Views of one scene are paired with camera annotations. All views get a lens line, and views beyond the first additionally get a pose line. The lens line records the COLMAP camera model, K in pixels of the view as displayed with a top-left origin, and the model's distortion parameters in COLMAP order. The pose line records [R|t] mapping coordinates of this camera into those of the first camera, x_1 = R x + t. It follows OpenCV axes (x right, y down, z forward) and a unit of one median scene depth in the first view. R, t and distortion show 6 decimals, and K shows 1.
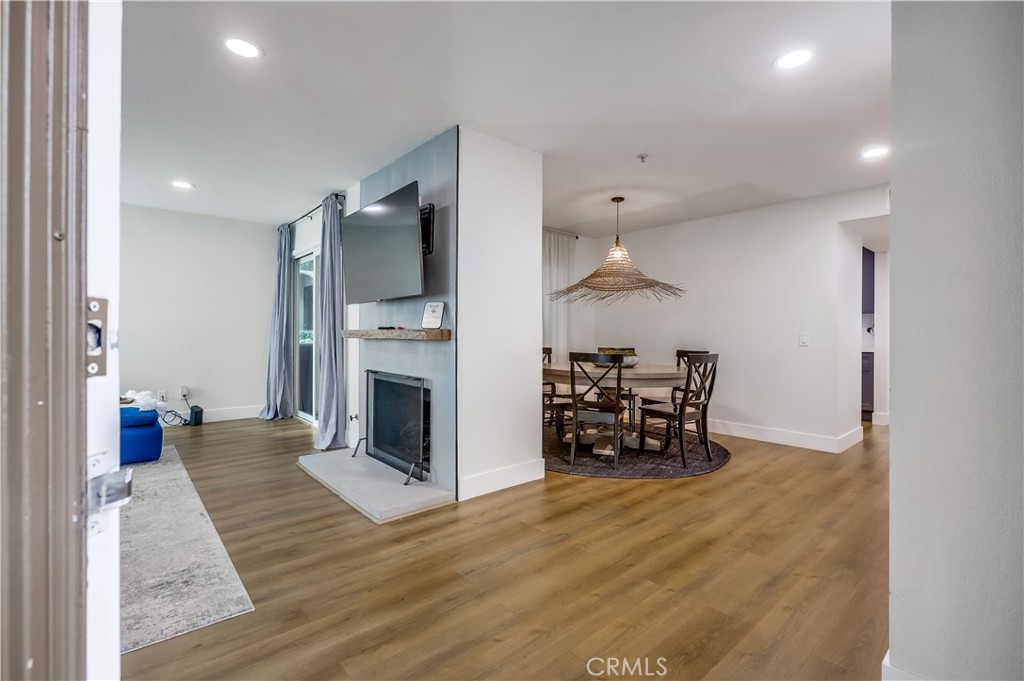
lens RADIAL K [[466.2, 0, 517.7], [0, 466.2, 336.4], [0, 0, 1]] dist [-0.004553, 0.001798]
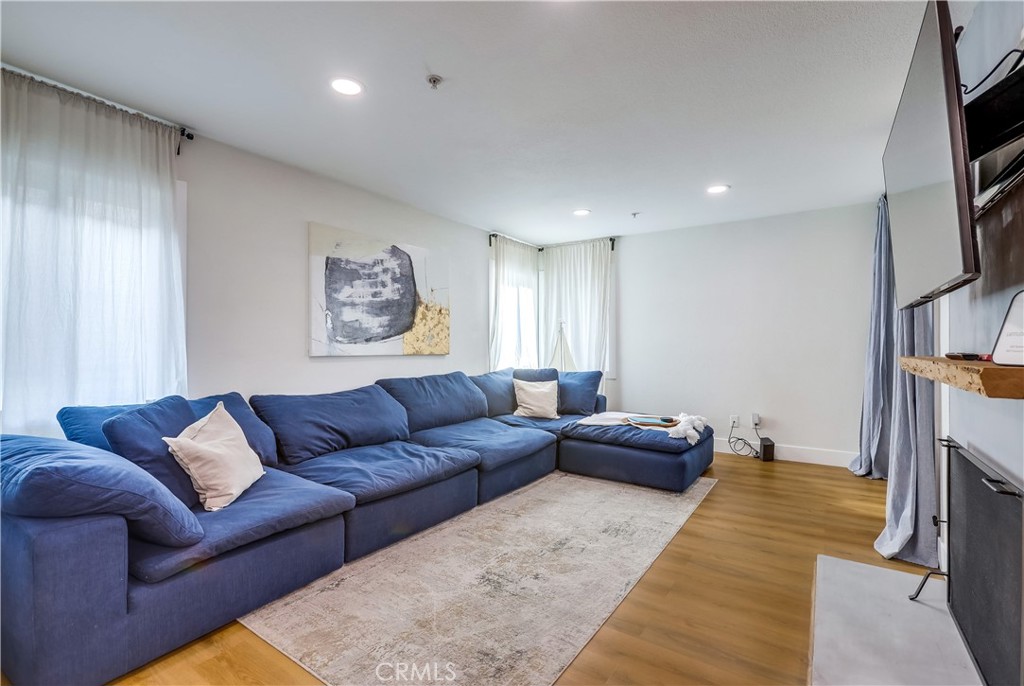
lens RADIAL K [[466.2, 0, 514.6], [0, 466.2, 341.3], [0, 0, 1]] dist [-0.004553, 0.001798]
pose [[0.227654, -0.012583, -0.973661, 0.055440], [0.000704, 0.999918, -0.012758, -0.023851], [0.973742, 0.002219, 0.227644, 0.427226]]
